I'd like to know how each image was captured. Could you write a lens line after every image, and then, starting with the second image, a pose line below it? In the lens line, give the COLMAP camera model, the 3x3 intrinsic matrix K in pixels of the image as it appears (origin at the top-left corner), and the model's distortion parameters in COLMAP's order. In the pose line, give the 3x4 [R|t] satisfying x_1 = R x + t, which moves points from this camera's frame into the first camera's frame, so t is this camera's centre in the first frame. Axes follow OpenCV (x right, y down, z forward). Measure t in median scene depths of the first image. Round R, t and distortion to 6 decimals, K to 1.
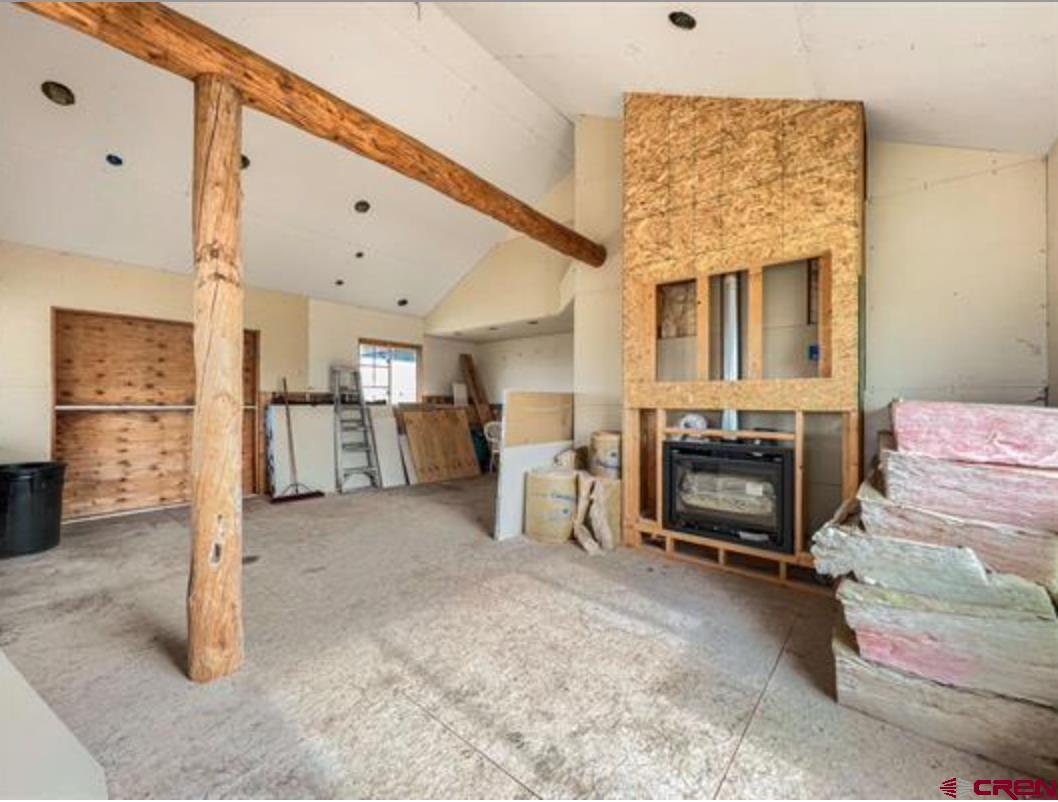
lens RADIAL K [[438.3, 0, 529.0], [0, 438.3, 401.0], [0, 0, 1]] dist [-0.000630, -0.000086]
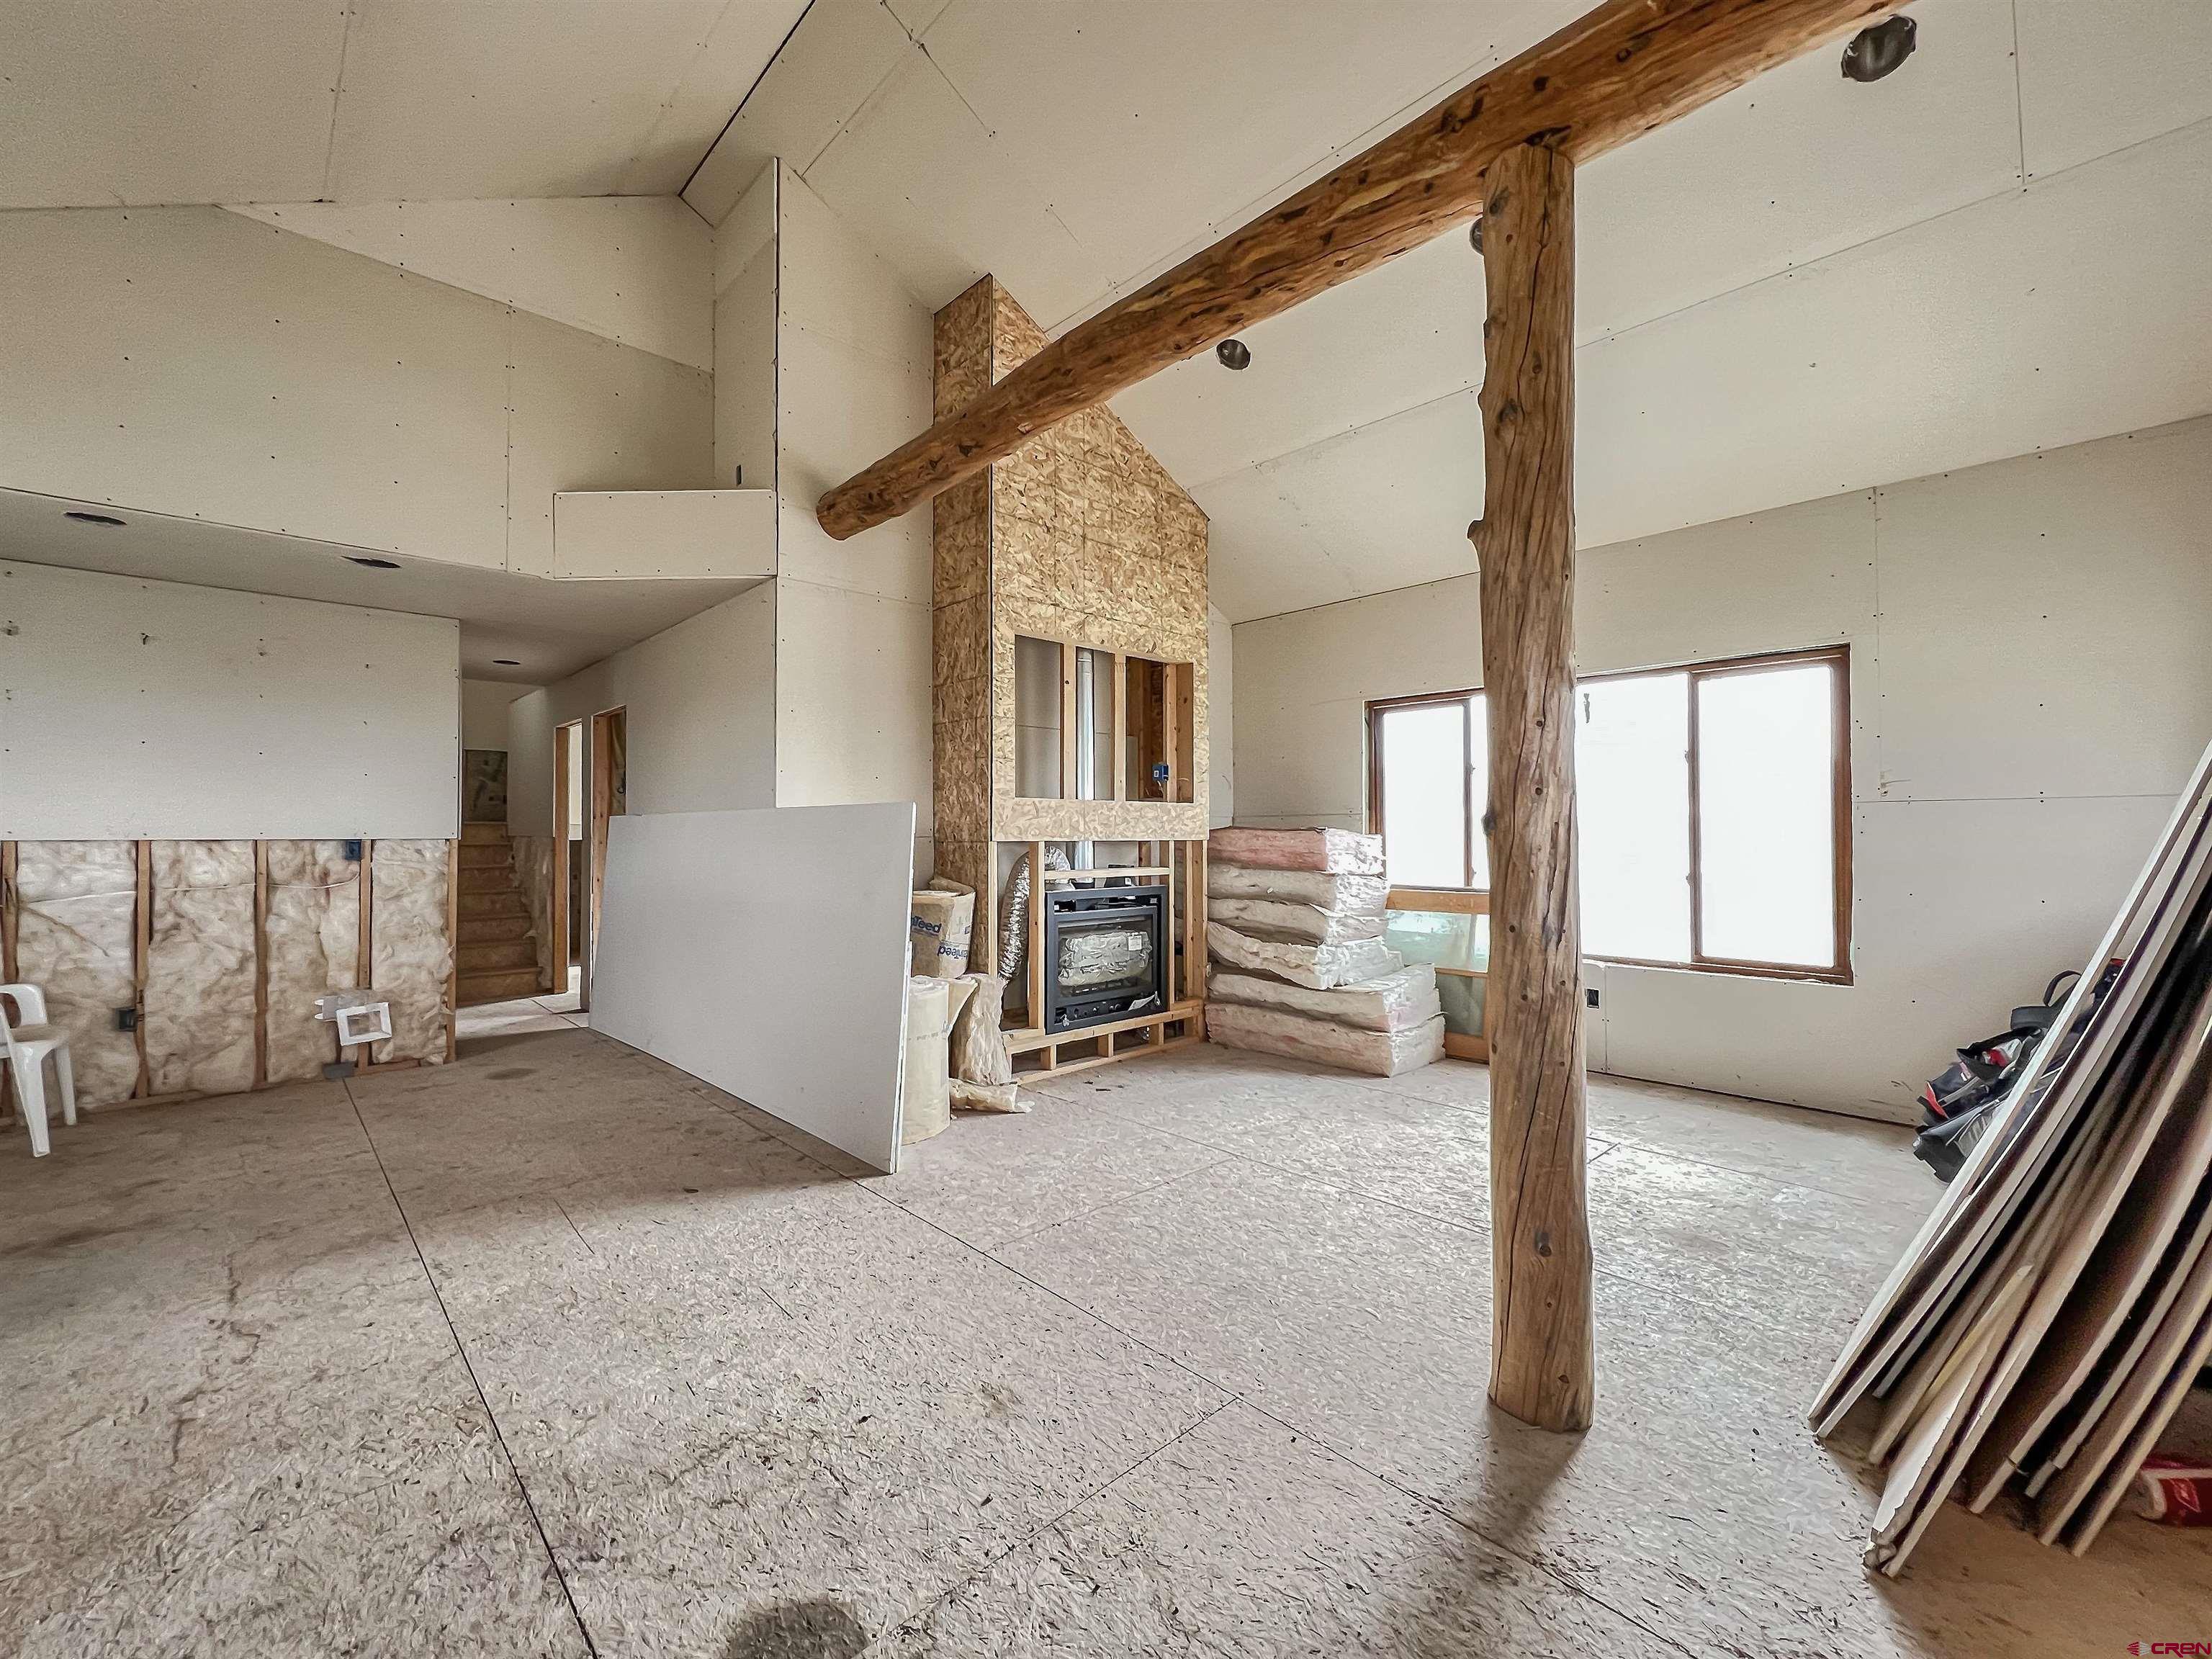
lens RADIAL K [[910.0, 0, 1106.0], [0, 910.0, 829.5], [0, 0, 1]] dist [0.000548, 0.000020]
pose [[0.109107, -0.000234, 0.994030, -1.049011], [0.001952, 0.999998, 0.000021, 0.000701], [-0.994028, 0.001938, 0.109108, 0.838781]]
